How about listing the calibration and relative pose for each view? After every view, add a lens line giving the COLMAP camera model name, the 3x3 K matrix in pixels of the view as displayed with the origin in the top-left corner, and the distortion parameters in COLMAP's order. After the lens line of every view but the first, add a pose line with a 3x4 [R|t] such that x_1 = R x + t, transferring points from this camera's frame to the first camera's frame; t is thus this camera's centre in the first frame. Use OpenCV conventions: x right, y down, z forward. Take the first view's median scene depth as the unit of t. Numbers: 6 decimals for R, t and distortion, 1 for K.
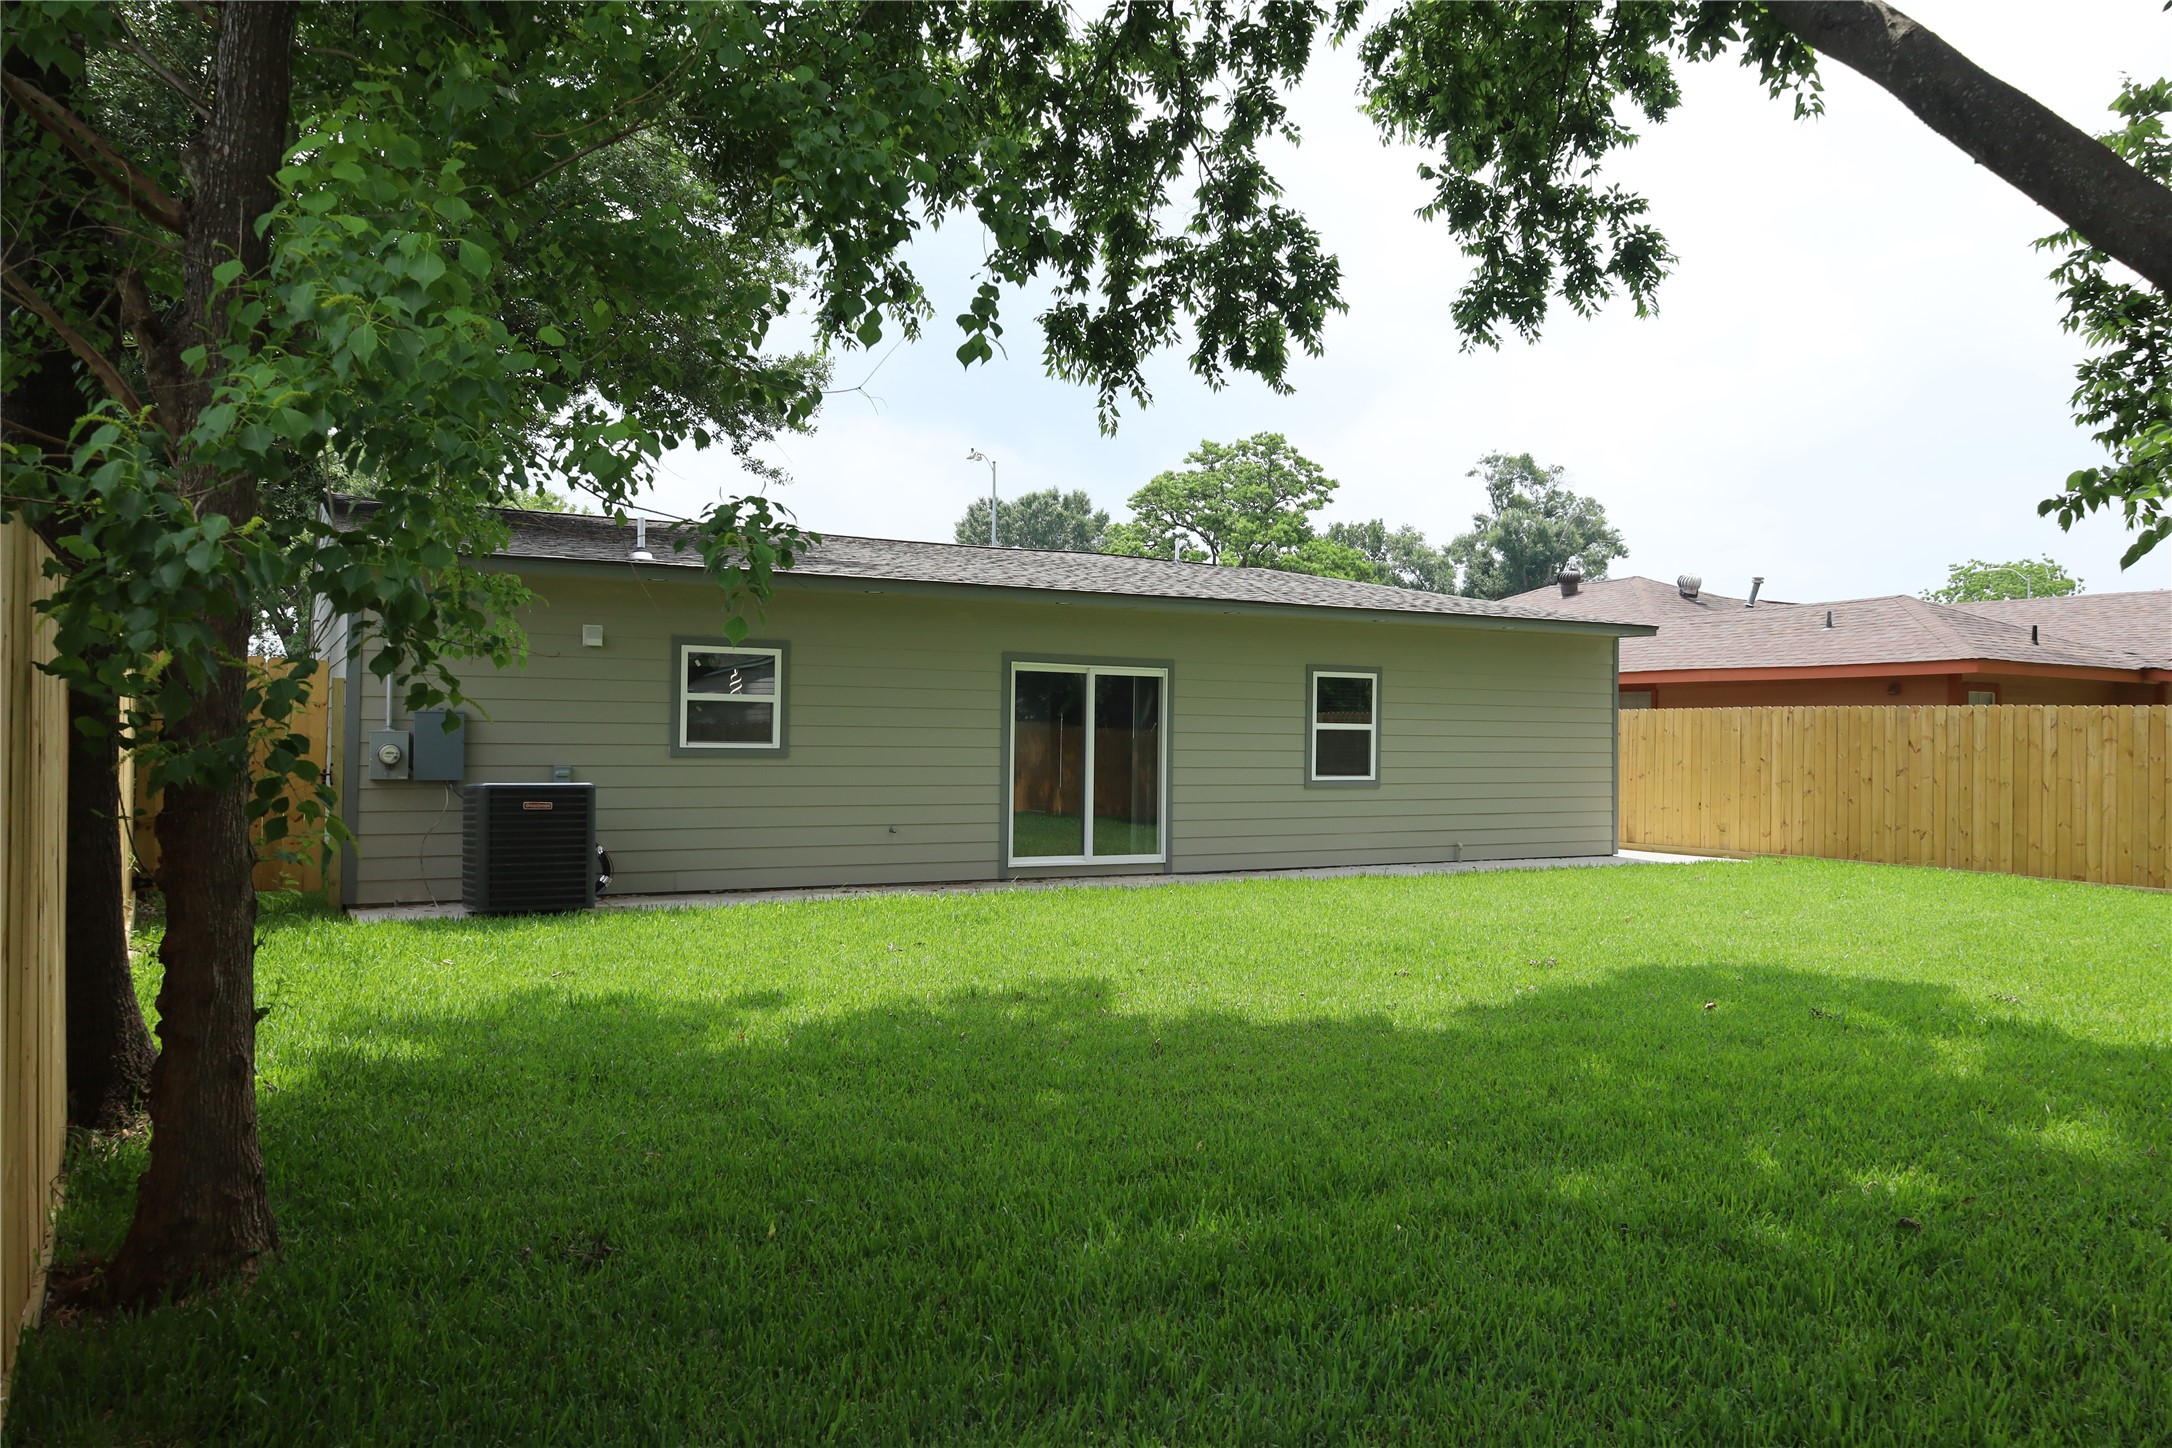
lens RADIAL K [[1479.7, 0, 1084.8], [0, 1479.7, 724.4], [0, 0, 1]] dist [0.001612, -0.000249]
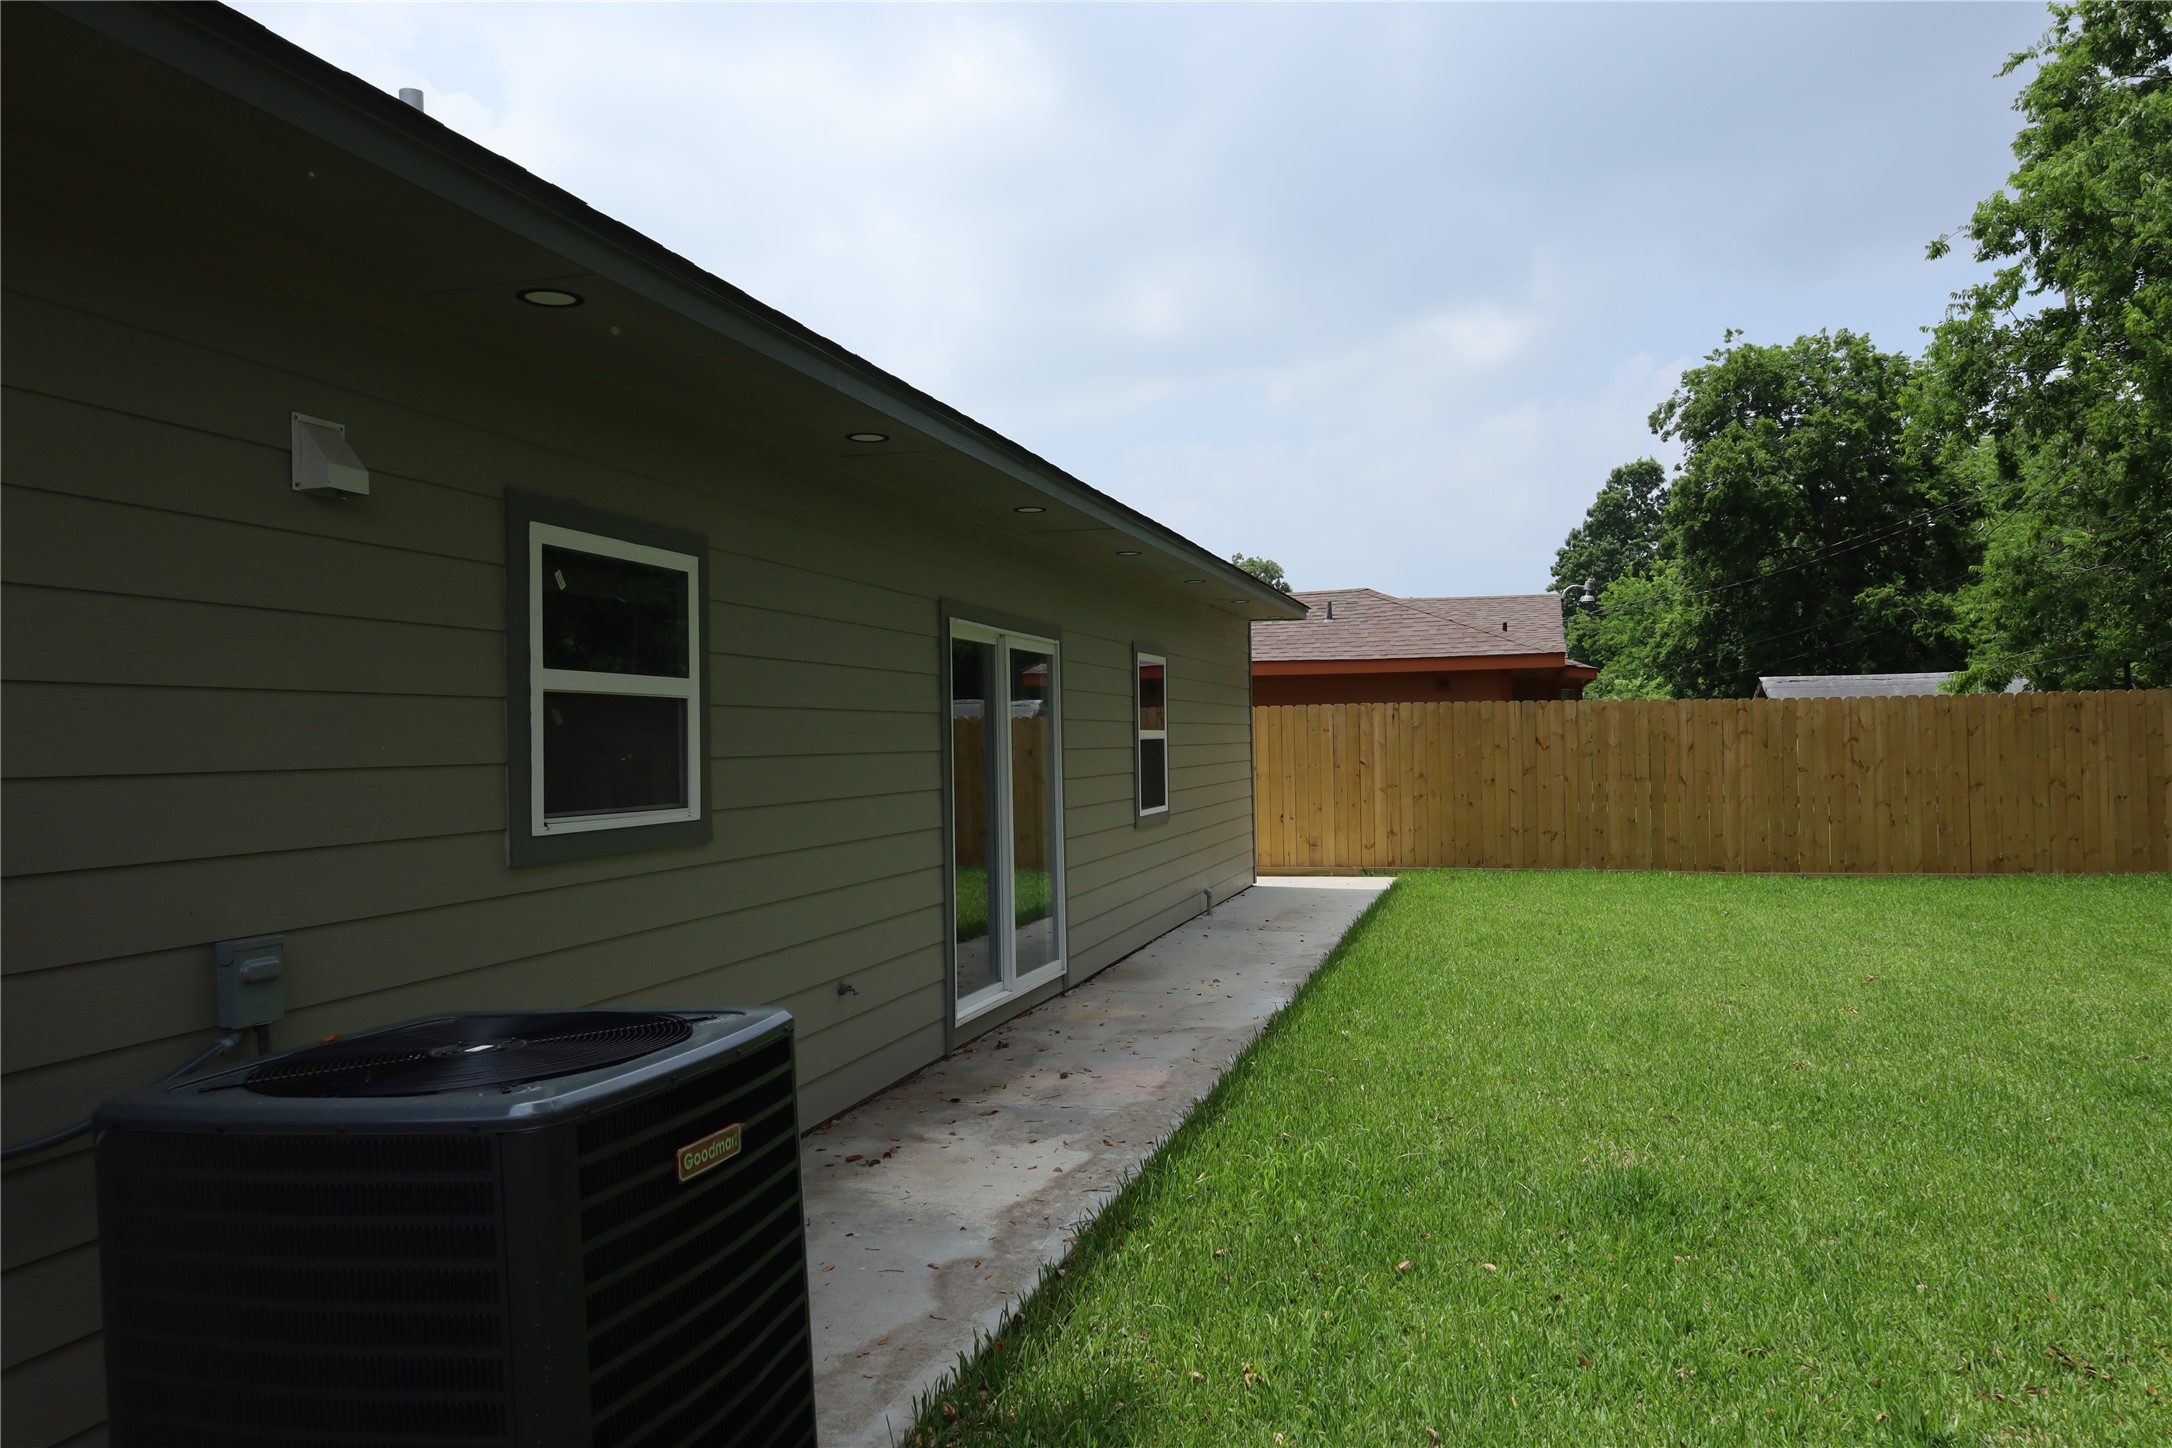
lens RADIAL K [[1479.7, 0, 1086.5], [0, 1479.7, 727.0], [0, 0, 1]] dist [0.001612, -0.000249]
pose [[0.715281, -0.016184, 0.698650, -0.322759], [0.017099, 0.999838, 0.005654, -0.006337], [-0.698628, 0.007902, 0.715441, 0.534077]]
